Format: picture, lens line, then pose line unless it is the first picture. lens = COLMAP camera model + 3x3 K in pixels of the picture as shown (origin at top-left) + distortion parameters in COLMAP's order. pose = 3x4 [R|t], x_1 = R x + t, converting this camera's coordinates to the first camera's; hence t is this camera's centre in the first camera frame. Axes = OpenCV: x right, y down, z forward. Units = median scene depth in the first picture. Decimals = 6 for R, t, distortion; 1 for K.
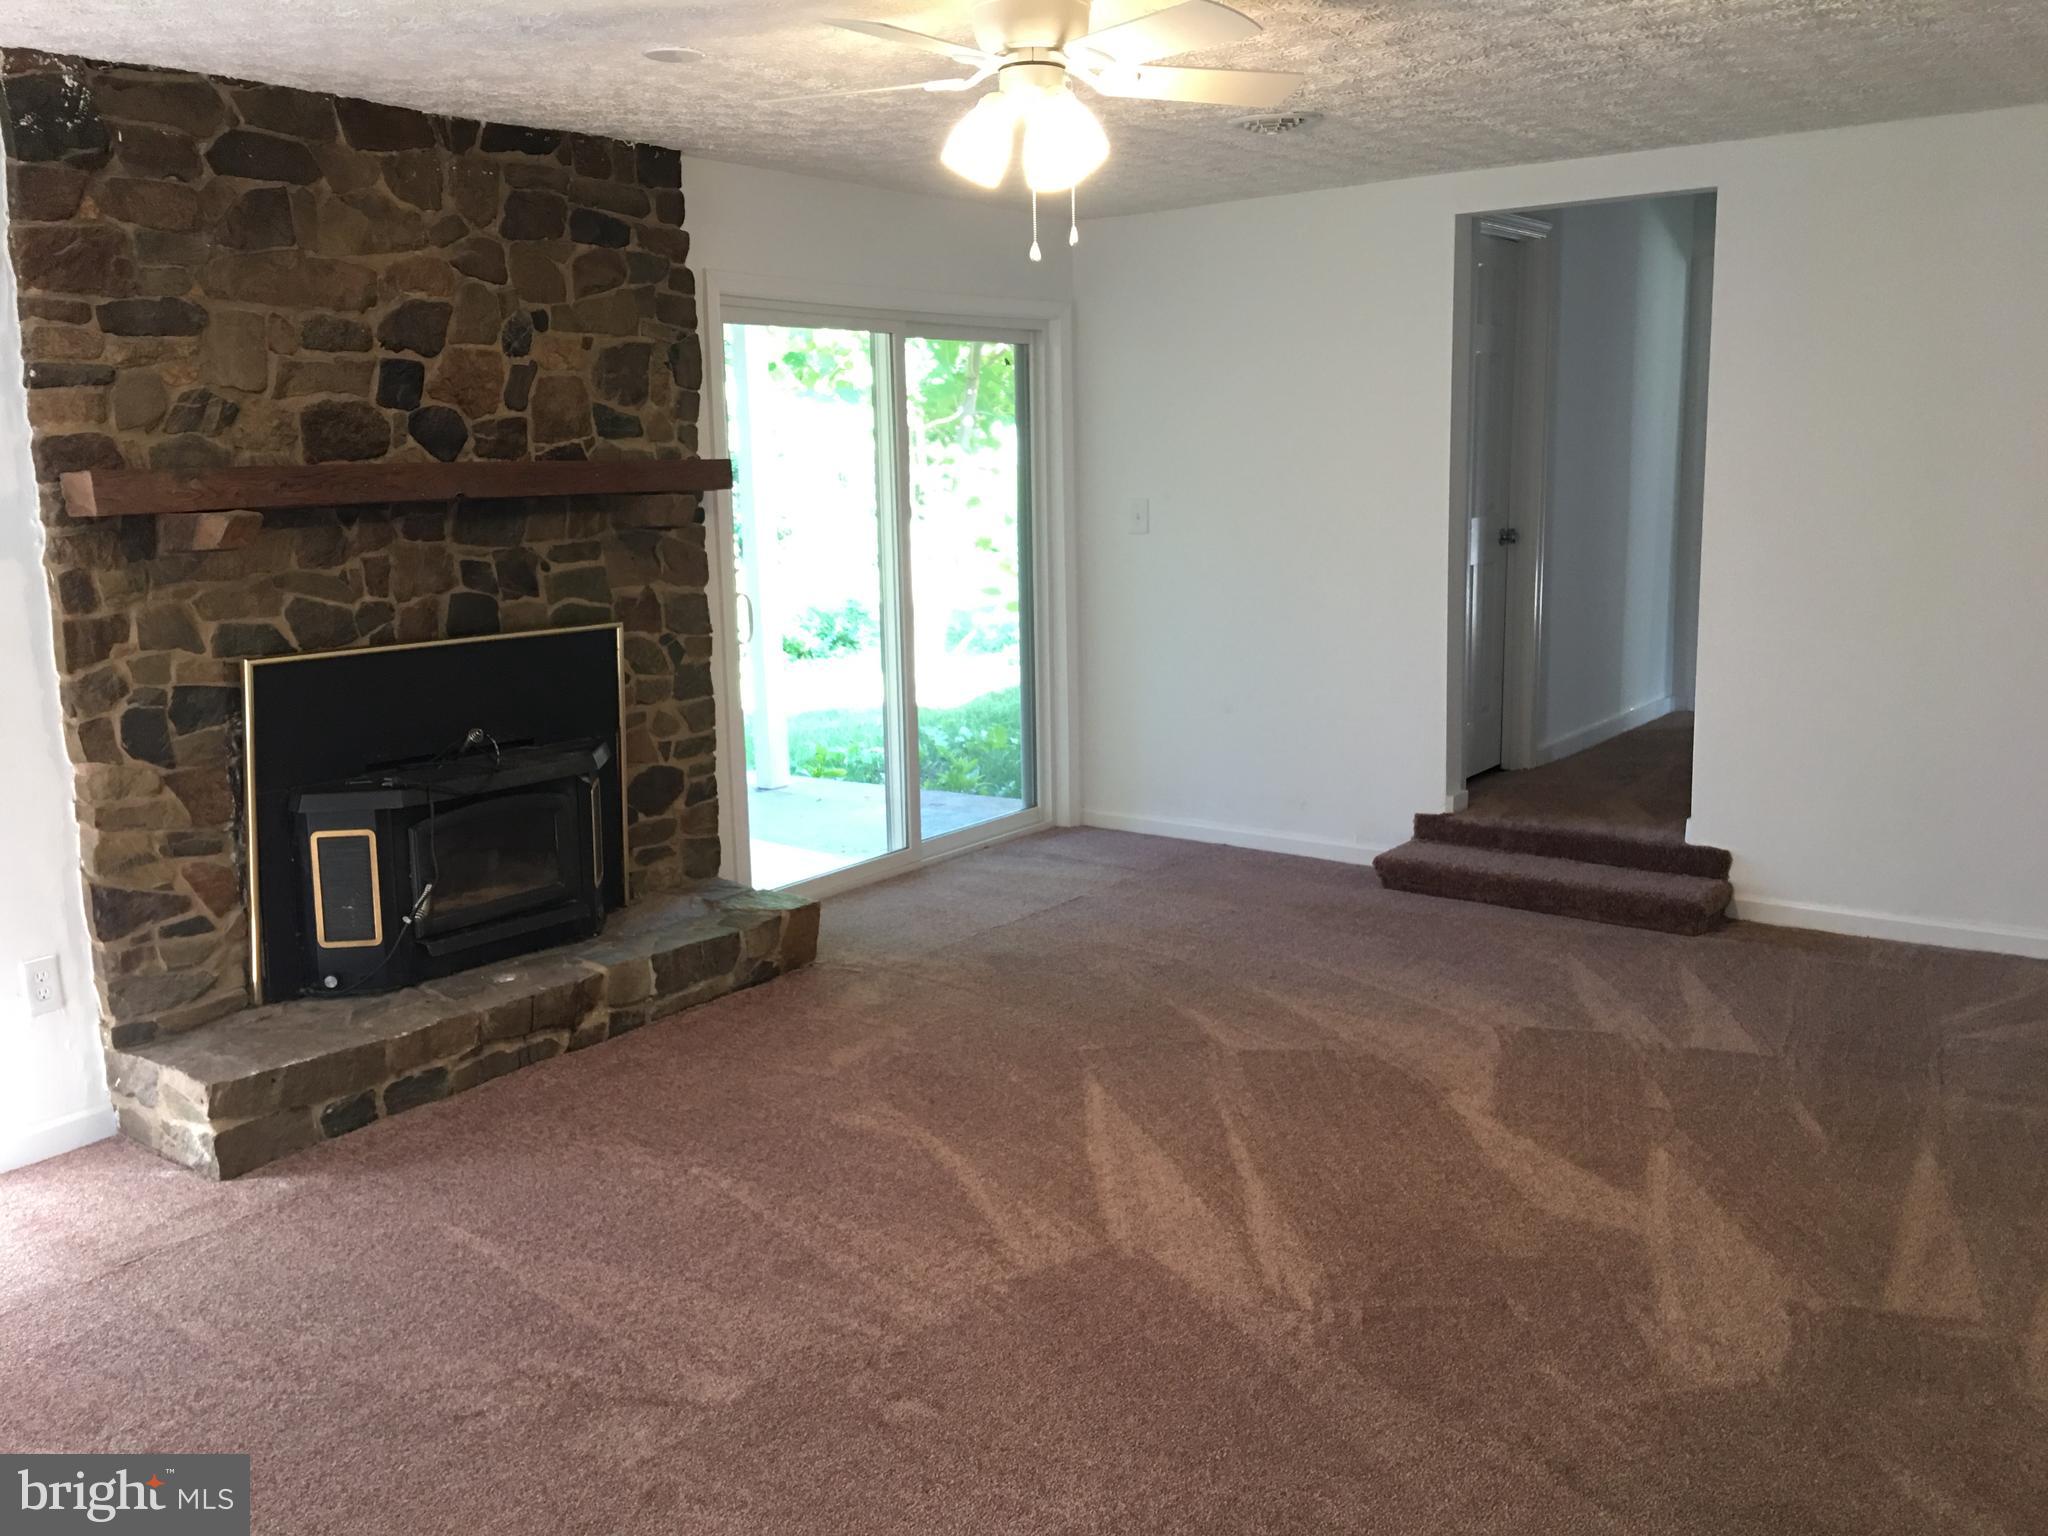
lens RADIAL K [[1727.0, 0, 1027.0], [0, 1727.0, 751.3], [0, 0, 1]] dist [0.079988, -0.130986]
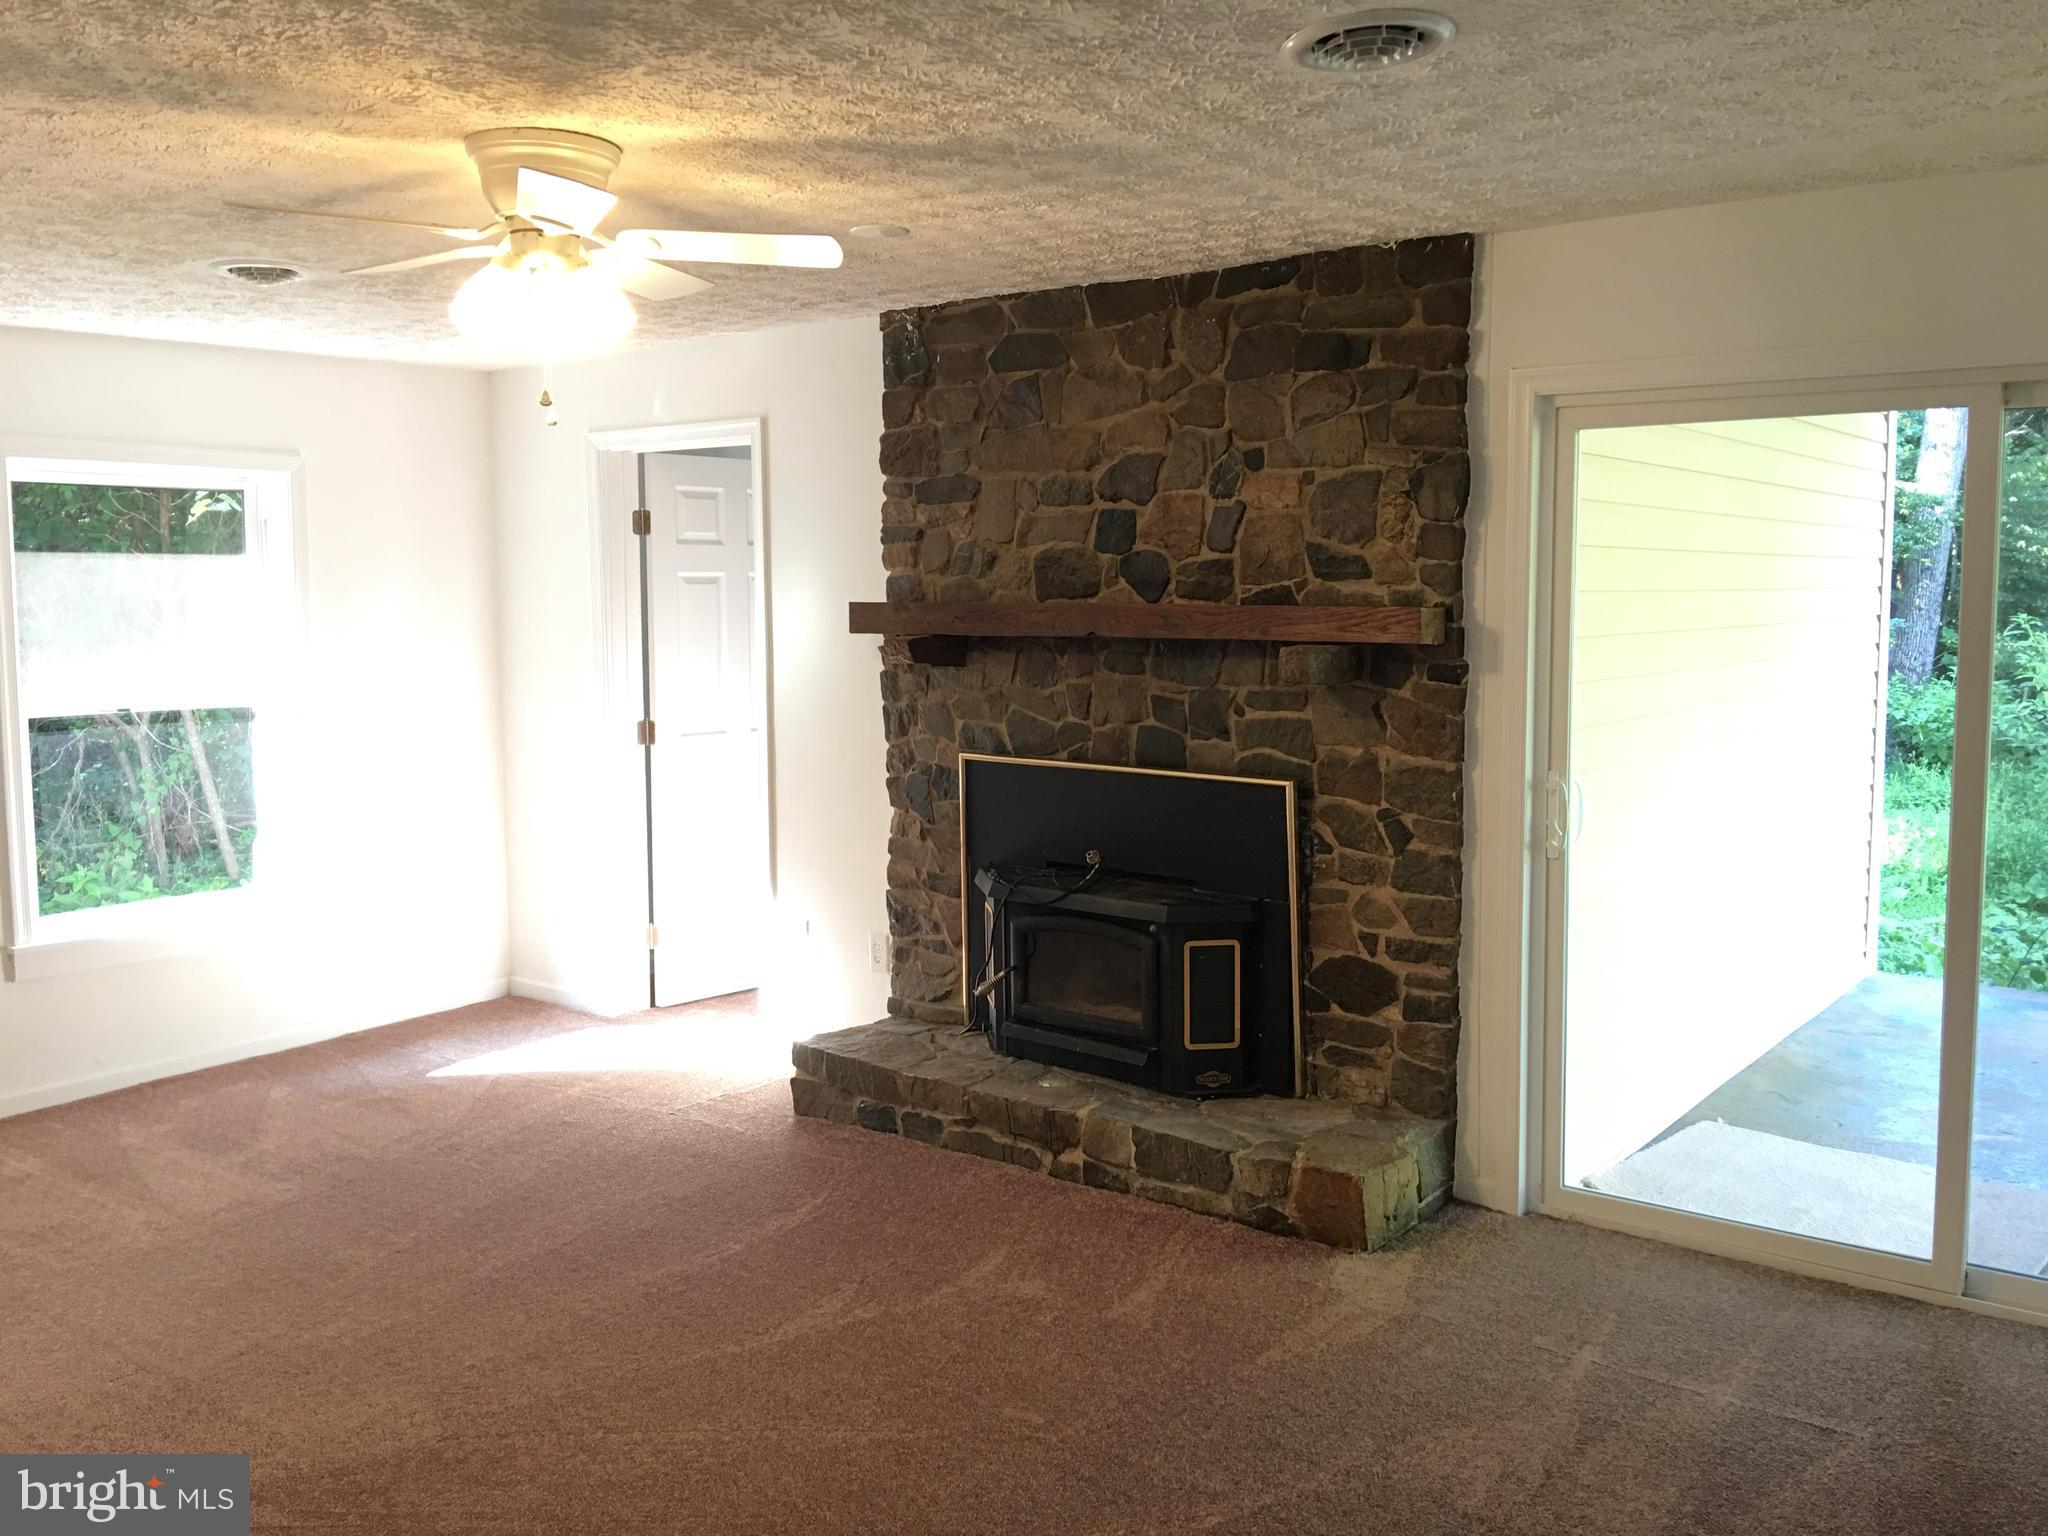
lens RADIAL K [[1727.0, 0, 1027.0], [0, 1727.0, 751.3], [0, 0, 1]] dist [0.079988, -0.130986]
pose [[-0.013440, 0.119700, -0.992719, 0.758191], [-0.168812, 0.978286, 0.120245, -0.201448], [0.985557, 0.169199, 0.007059, 0.984857]]
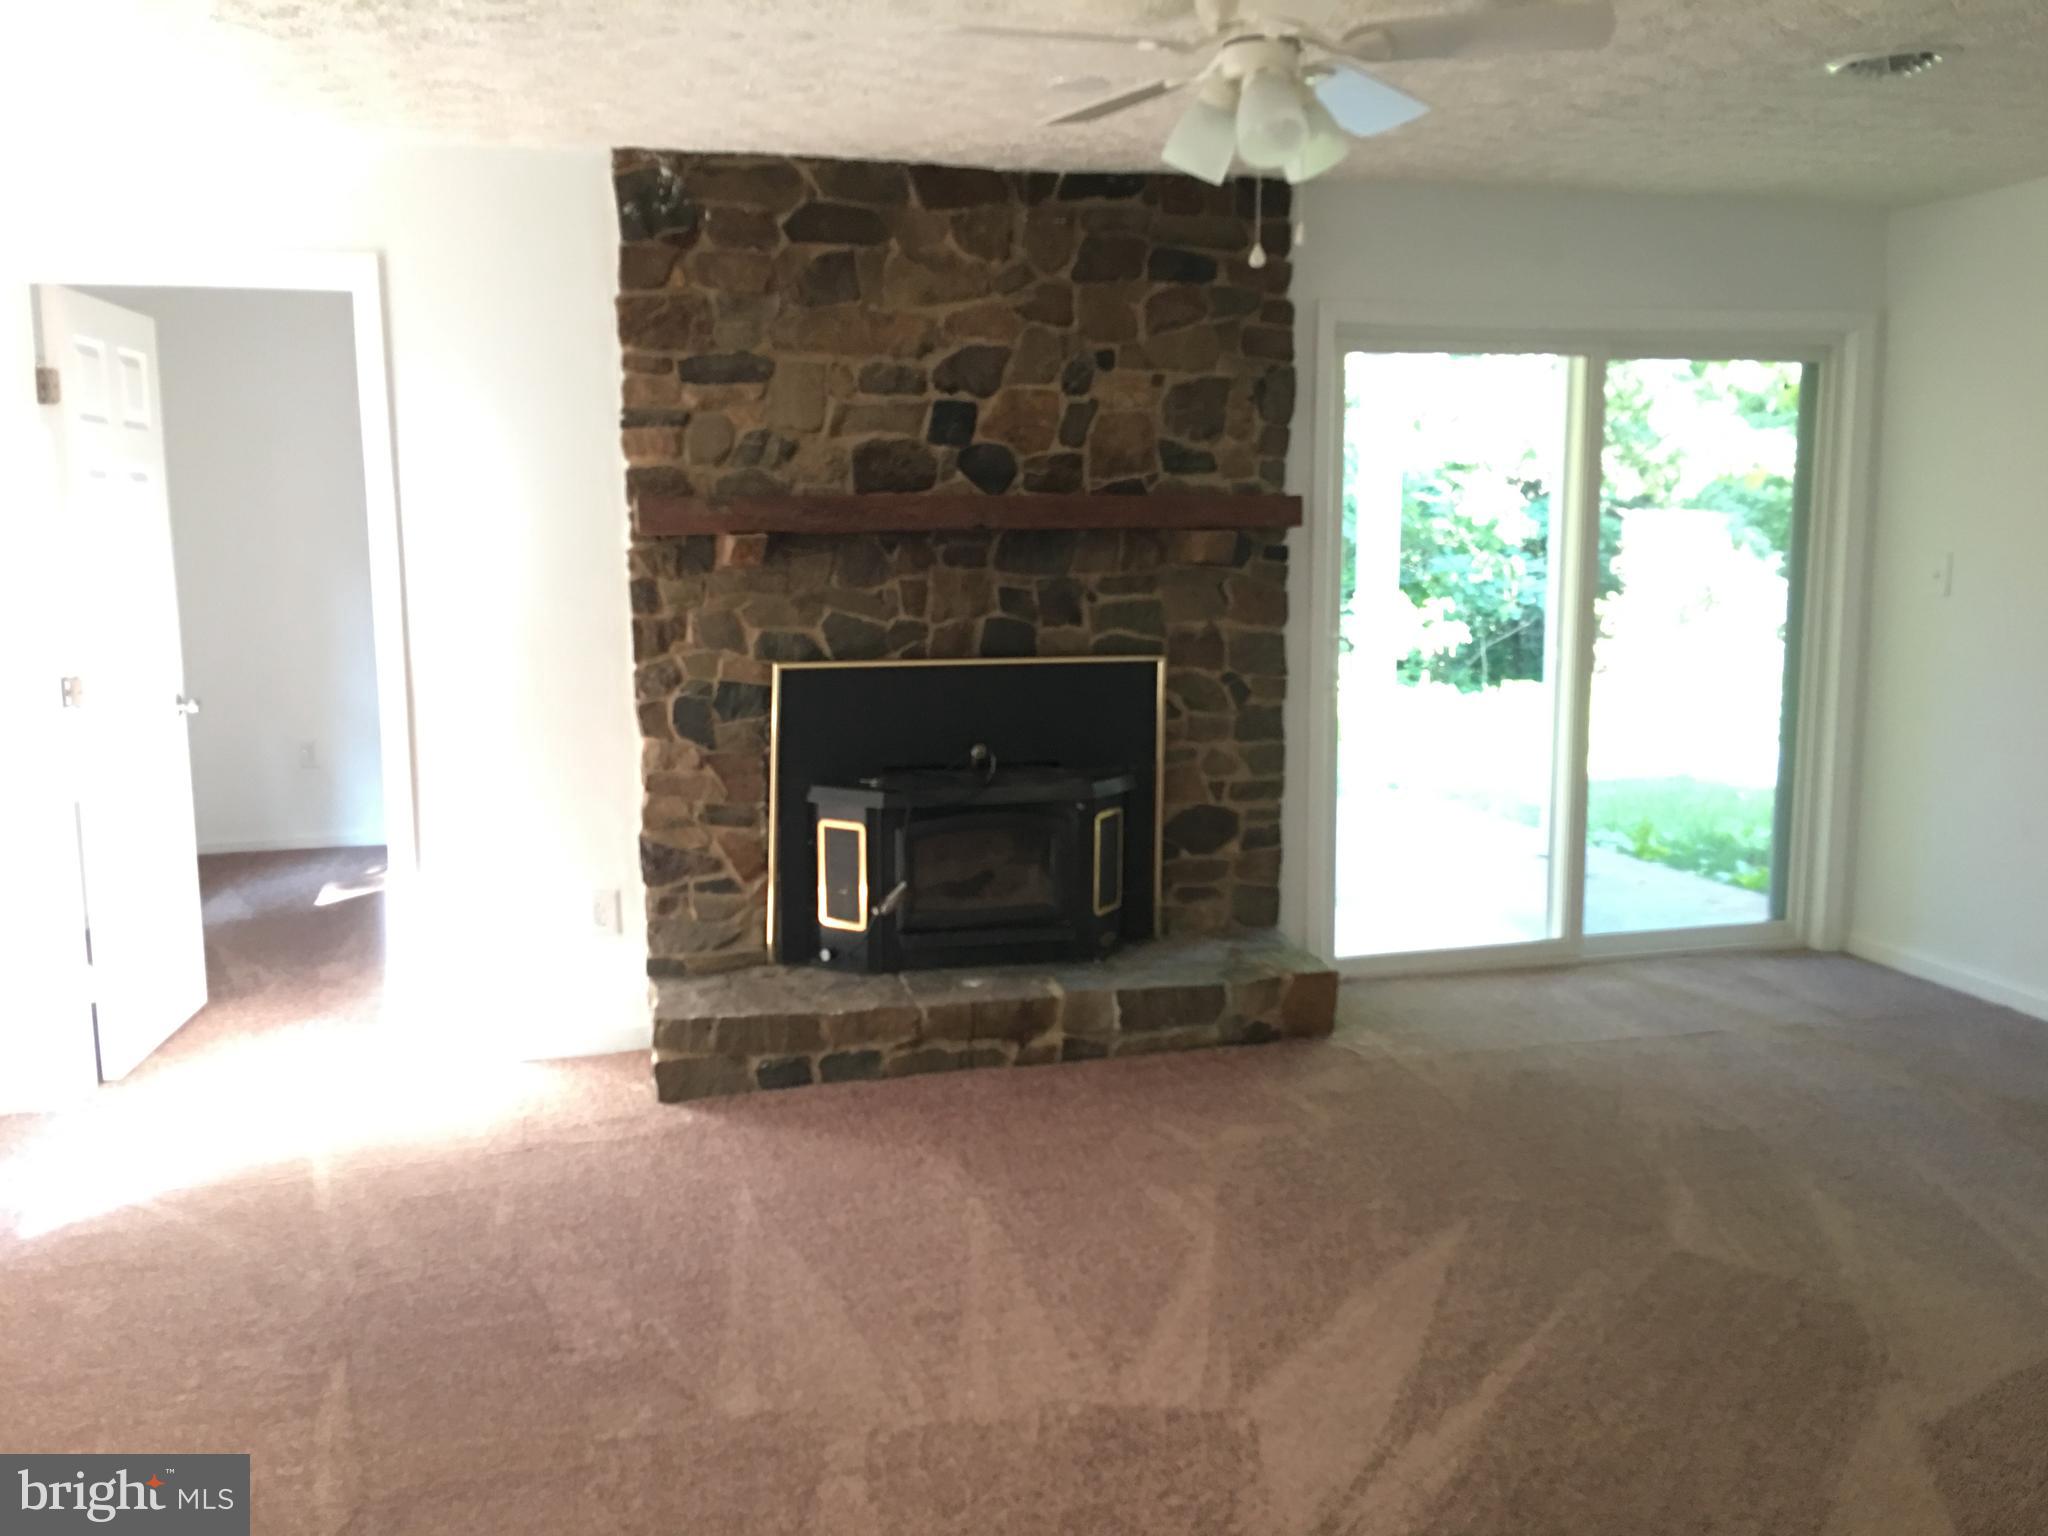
lens RADIAL K [[1702.7, 0, 1019.7], [0, 1702.7, 755.4], [0, 0, 1]] dist [0.083752, -0.124100]
pose [[0.786137, 0.102315, -0.609525, 0.352945], [-0.116741, 0.993032, 0.016124, -0.027355], [0.606927, 0.058481, 0.792603, 0.198011]]
